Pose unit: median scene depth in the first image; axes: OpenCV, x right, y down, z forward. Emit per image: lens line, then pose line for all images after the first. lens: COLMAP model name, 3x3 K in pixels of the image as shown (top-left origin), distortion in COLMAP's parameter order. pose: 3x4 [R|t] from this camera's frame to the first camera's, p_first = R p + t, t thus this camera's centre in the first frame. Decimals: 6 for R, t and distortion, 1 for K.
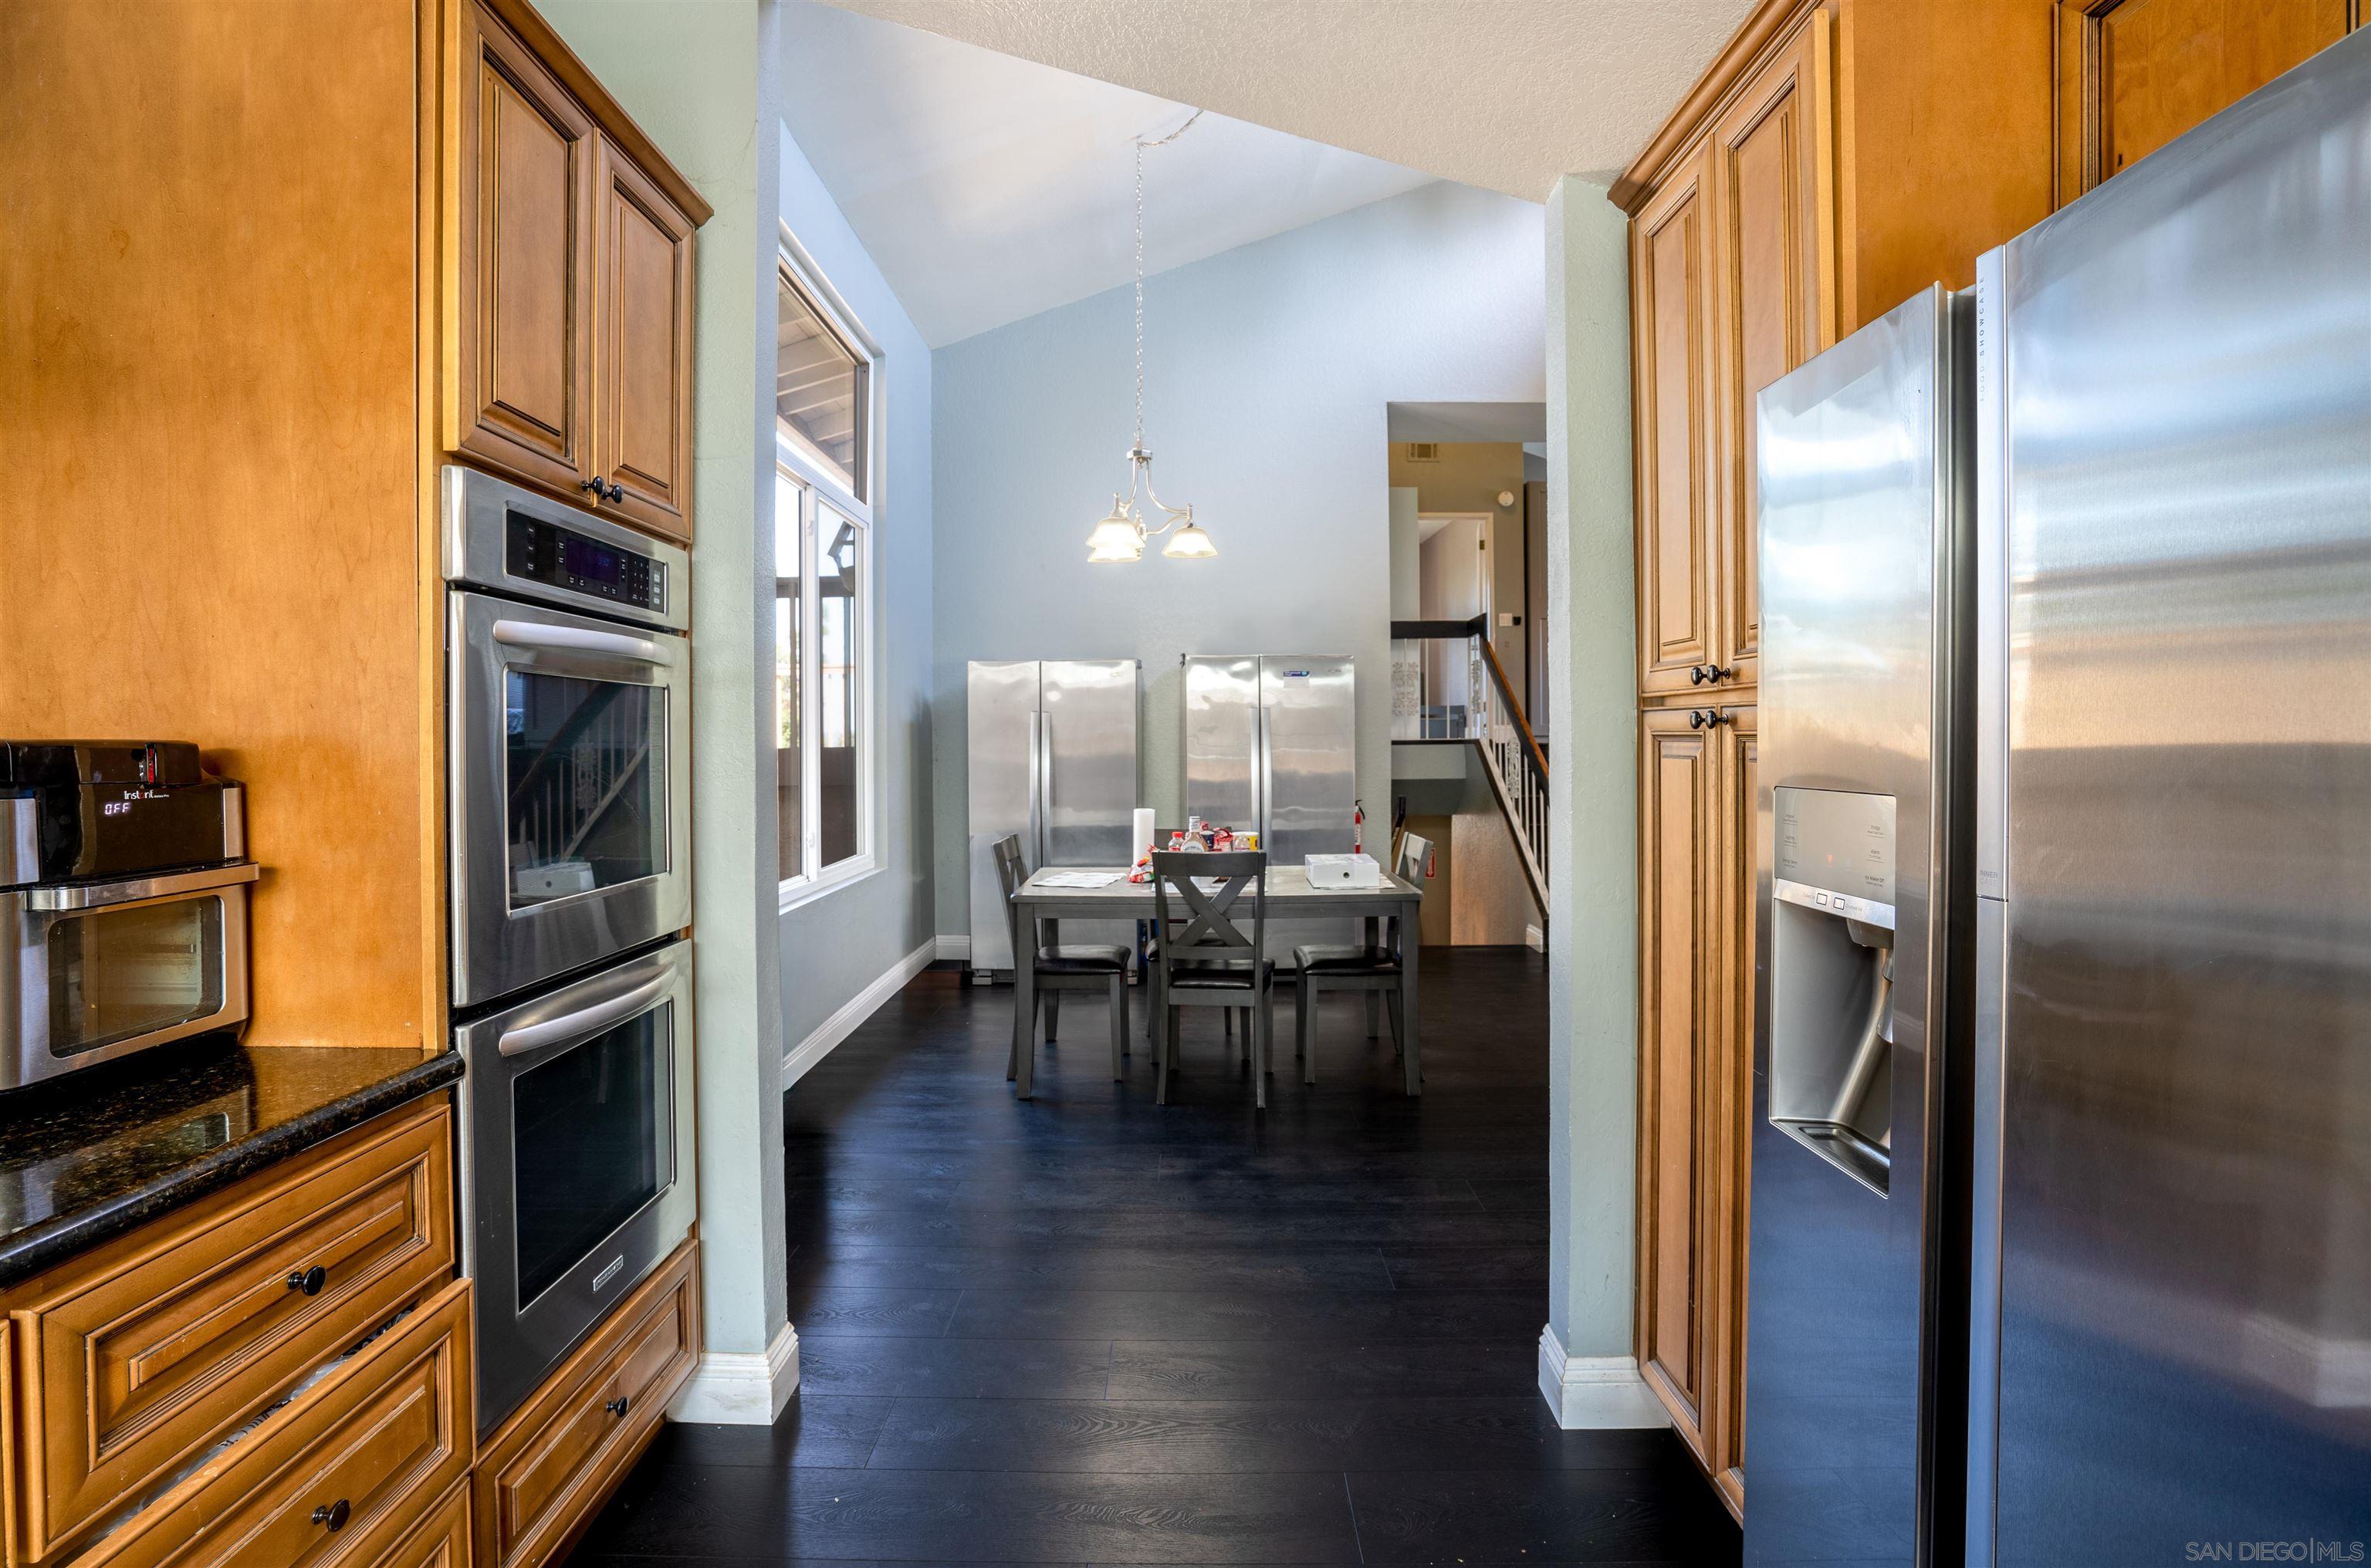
lens RADIAL K [[1143.7, 0, 1178.6], [0, 1143.7, 752.3], [0, 0, 1]] dist [-0.030193, 0.023516]
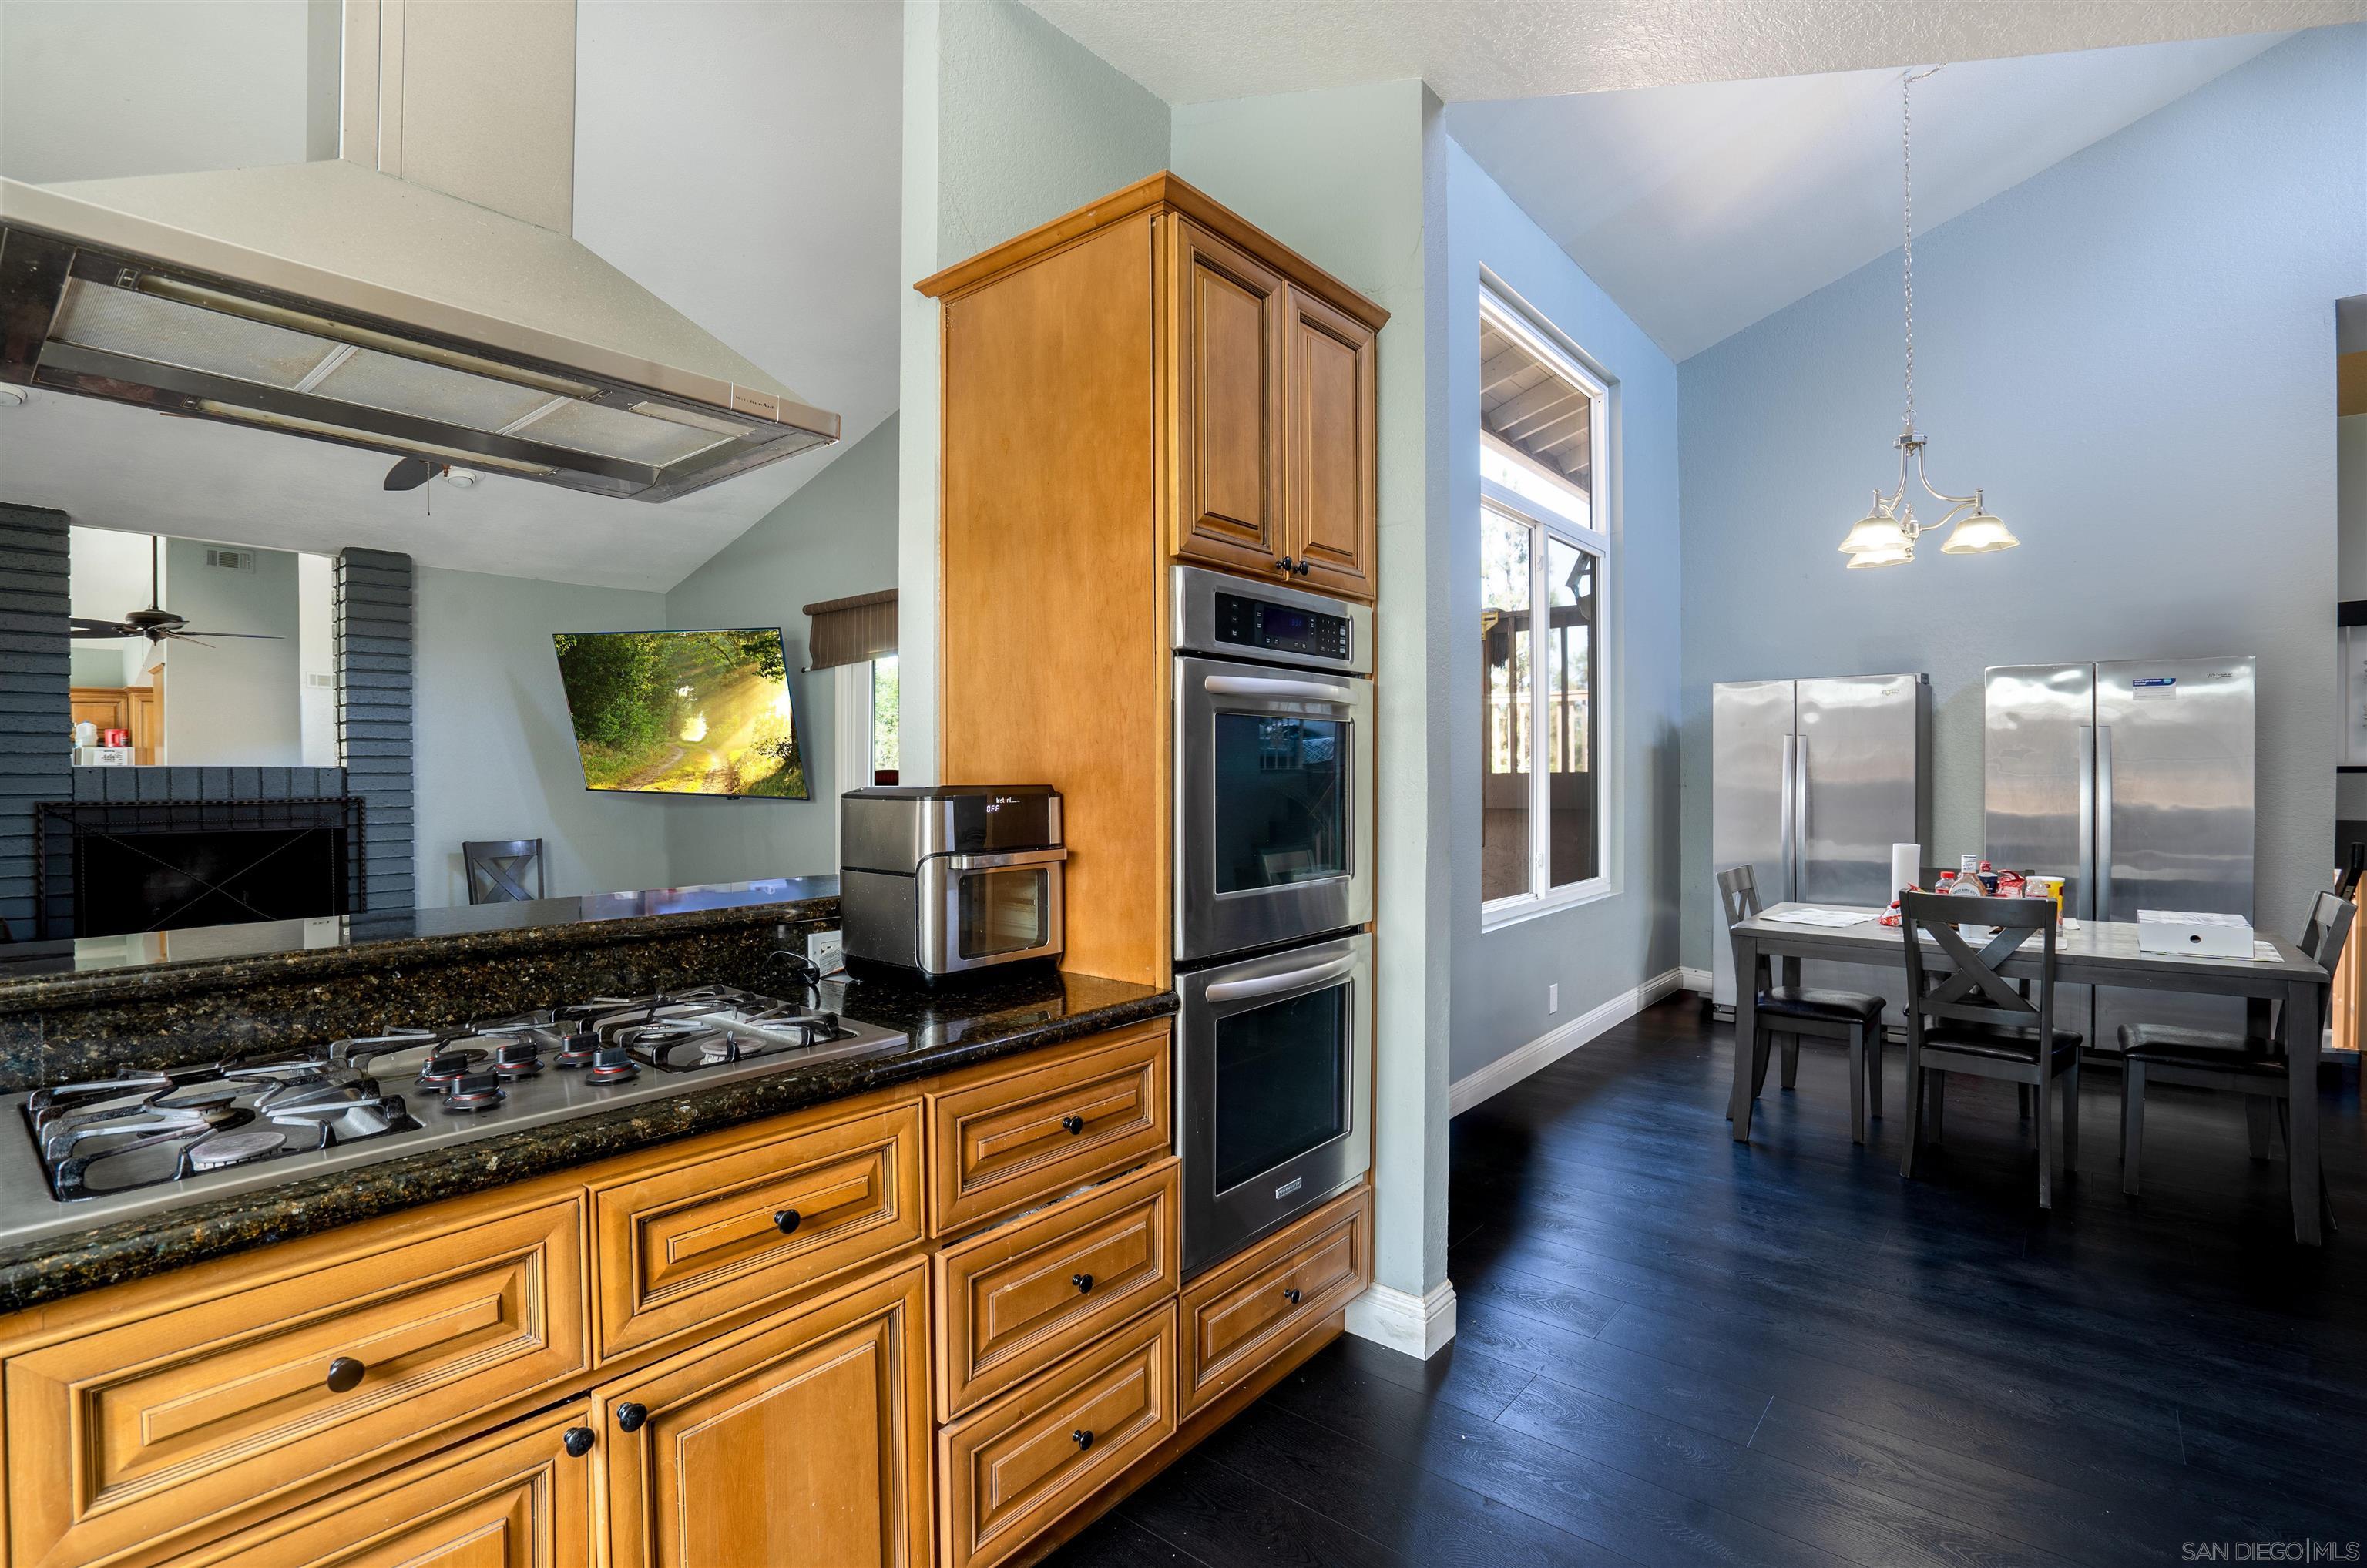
lens RADIAL K [[1093.7, 0, 1183.5], [0, 1093.7, 784.0], [0, 0, 1]] dist [-0.000070, 0.000474]
pose [[0.801473, 0.011506, -0.597921, 0.118814], [-0.007546, 0.999930, 0.009127, -0.000475], [0.597984, -0.002803, 0.801503, -0.041760]]
